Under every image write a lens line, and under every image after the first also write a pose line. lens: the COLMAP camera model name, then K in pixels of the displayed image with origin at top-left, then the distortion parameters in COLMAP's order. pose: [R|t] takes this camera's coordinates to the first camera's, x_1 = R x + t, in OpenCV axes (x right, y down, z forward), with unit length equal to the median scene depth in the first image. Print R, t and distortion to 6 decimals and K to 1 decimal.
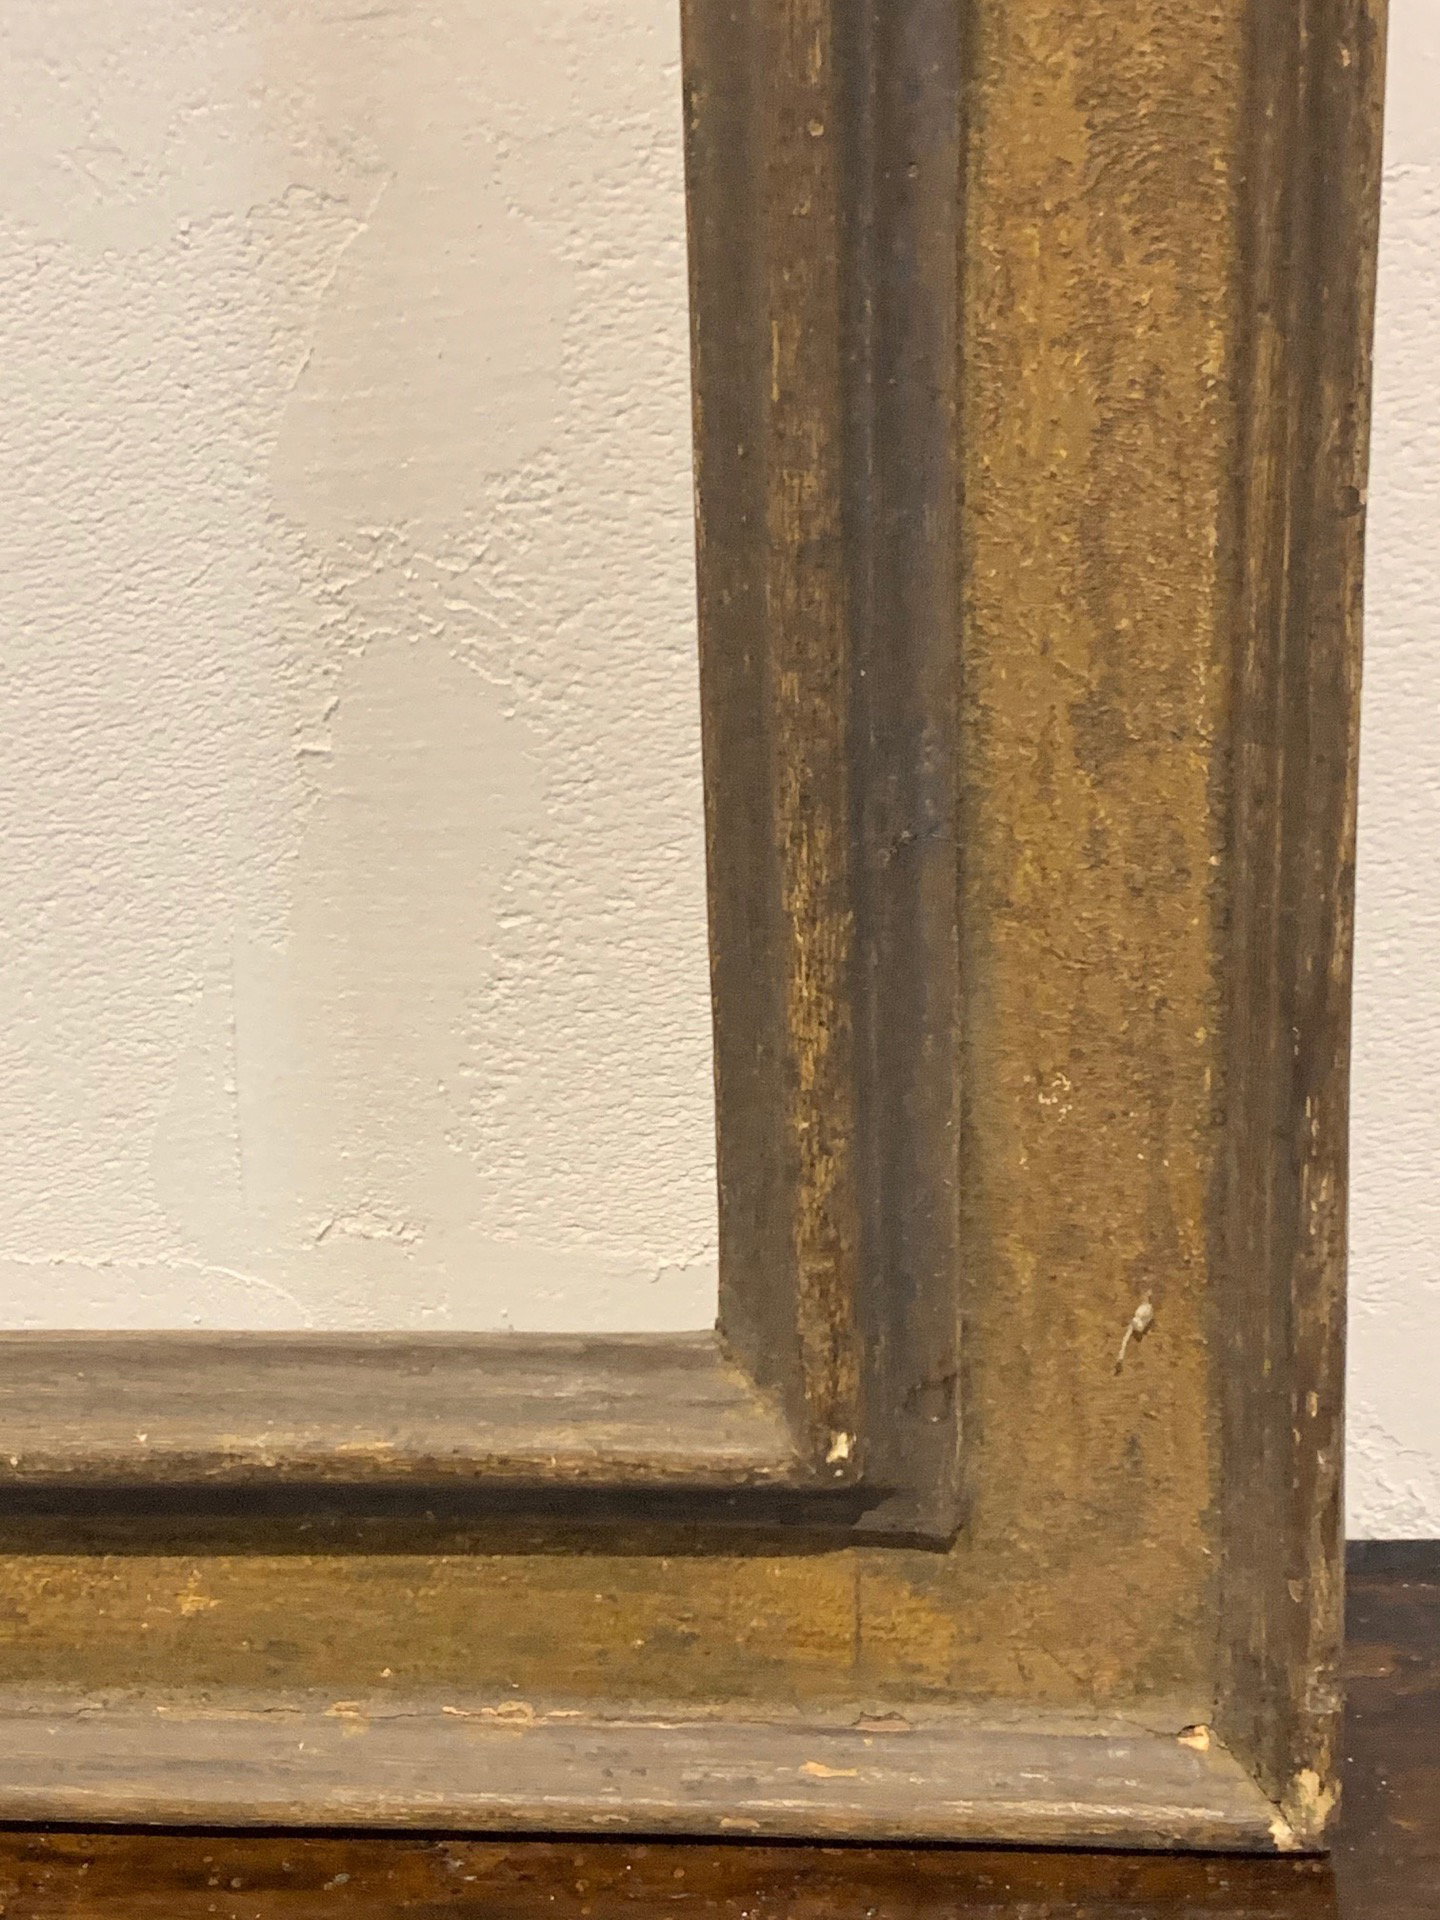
lens RADIAL K [[2900.2, 0, 720.0], [0, 2900.2, 960.0], [0, 0, 1]] dist [0.209305, -0.671059]
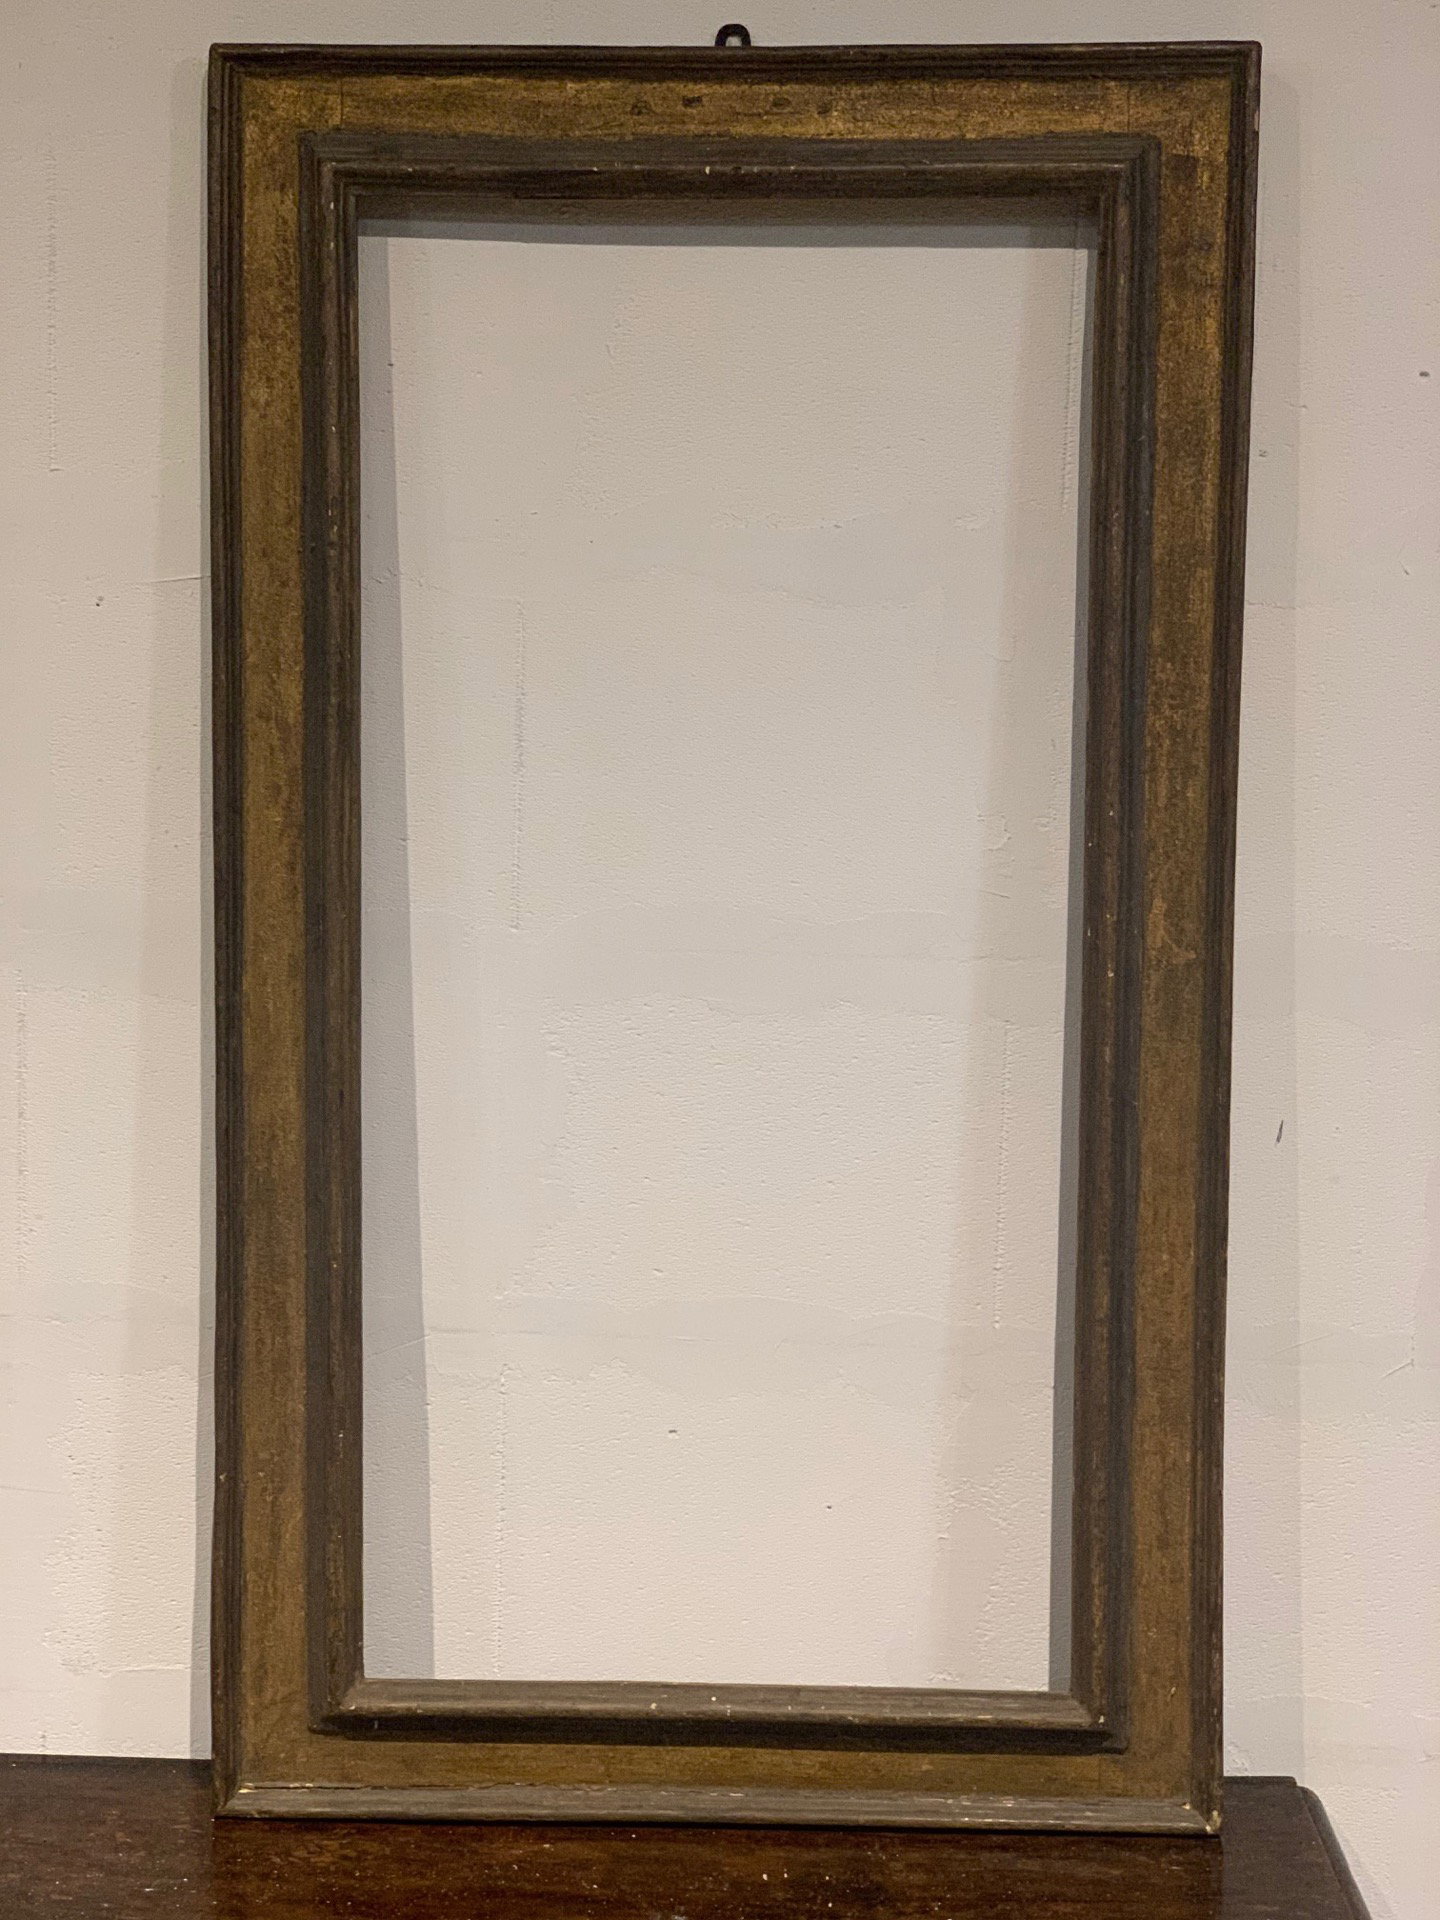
lens RADIAL K [[2919.3, 0, 711.9], [0, 2919.3, 952.8], [0, 0, 1]] dist [0.157684, -0.746932]
pose [[0.998865, 0.032011, 0.035278, -0.608826], [-0.022658, 0.970691, -0.239262, 0.109562], [-0.041903, 0.238191, 0.970314, -2.878879]]
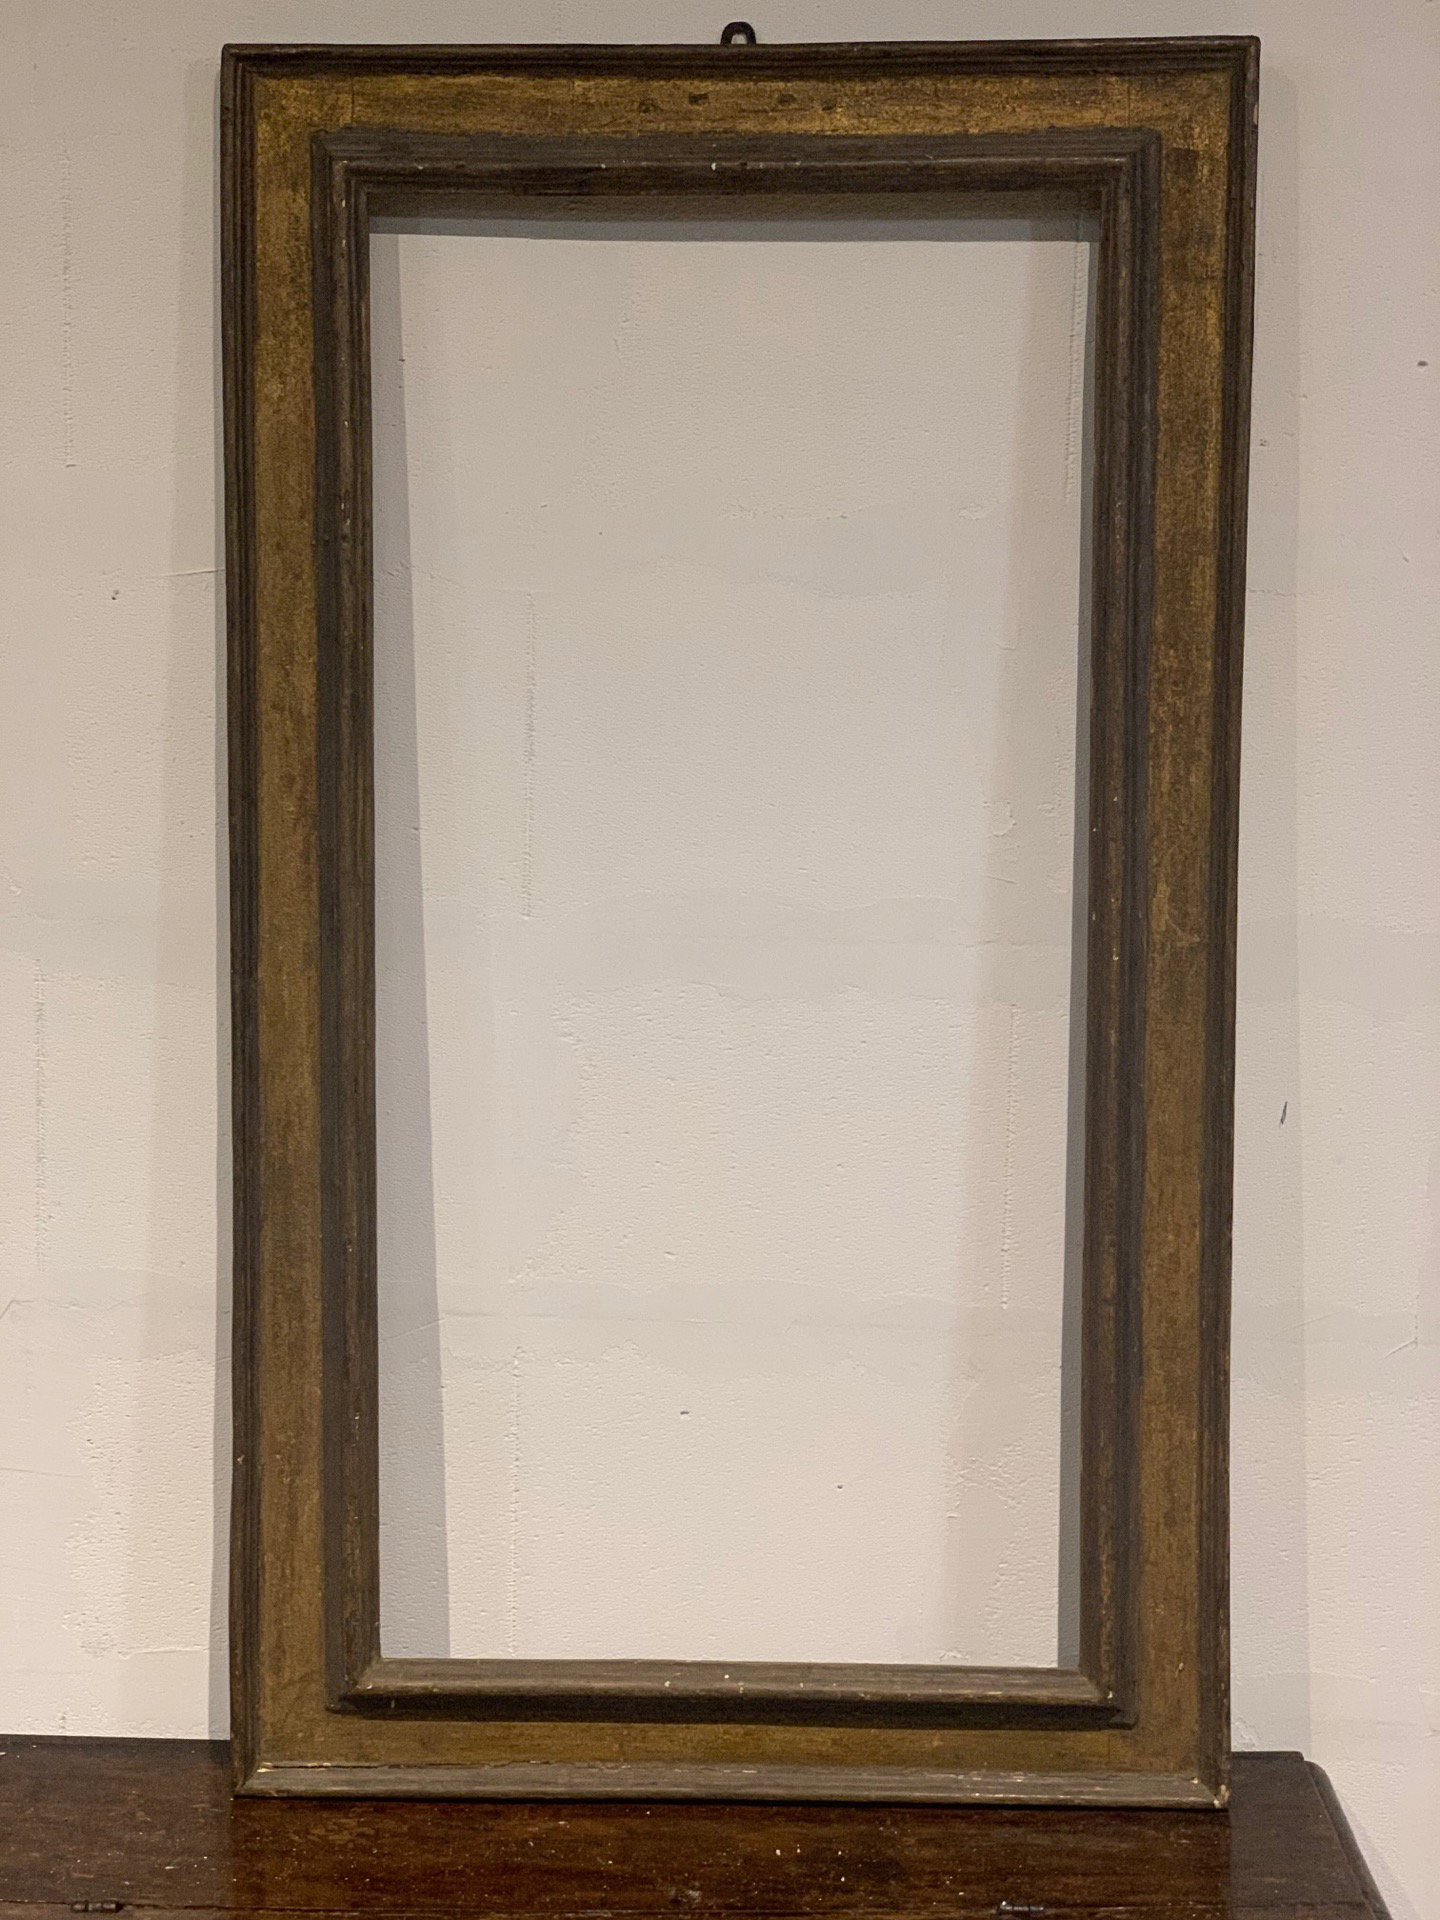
lens RADIAL K [[2919.3, 0, 711.9], [0, 2919.3, 952.8], [0, 0, 1]] dist [0.157684, -0.746932]
pose [[0.999083, 0.026381, 0.033729, -0.615073], [-0.017729, 0.971837, -0.234986, 0.119745], [-0.038978, 0.234172, 0.971413, -2.914457]]
